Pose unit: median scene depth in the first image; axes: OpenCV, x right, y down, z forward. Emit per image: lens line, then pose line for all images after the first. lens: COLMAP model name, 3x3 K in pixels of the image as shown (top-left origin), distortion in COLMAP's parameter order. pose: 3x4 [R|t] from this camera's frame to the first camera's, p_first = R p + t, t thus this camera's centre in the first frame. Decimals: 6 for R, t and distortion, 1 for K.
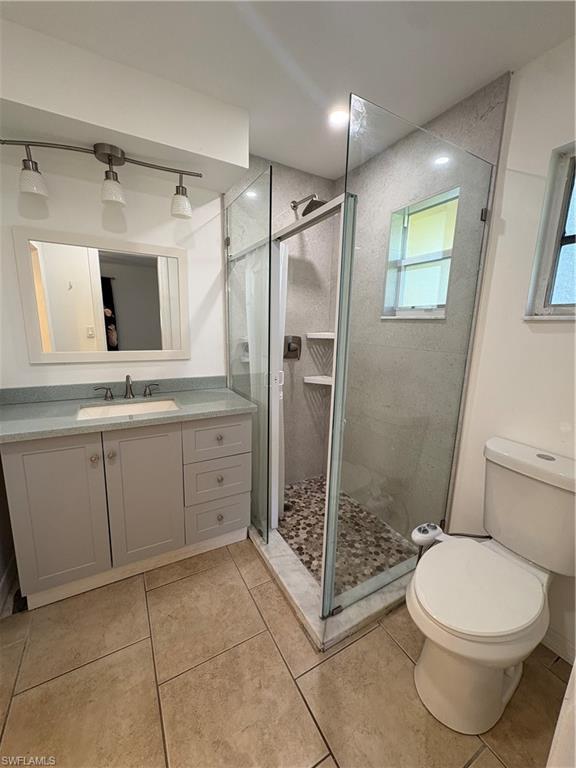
lens RADIAL K [[304.7, 0, 283.6], [0, 304.7, 385.9], [0, 0, 1]] dist [-0.001294, -0.000141]
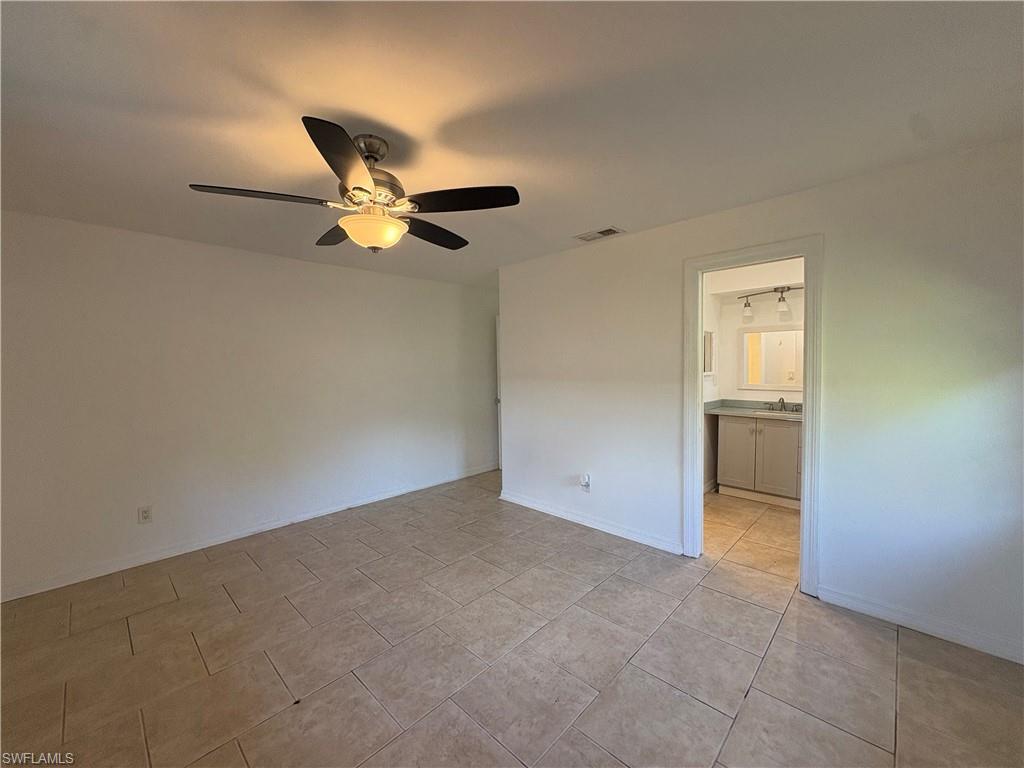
lens RADIAL K [[406.3, 0, 510.3], [0, 406.3, 379.4], [0, 0, 1]] dist [-0.001294, -0.000141]
pose [[0.284433, 0.007871, -0.958663, 1.626818], [-0.168262, 0.984854, -0.041837, 0.277433], [0.943814, 0.173206, 0.281450, -1.483171]]
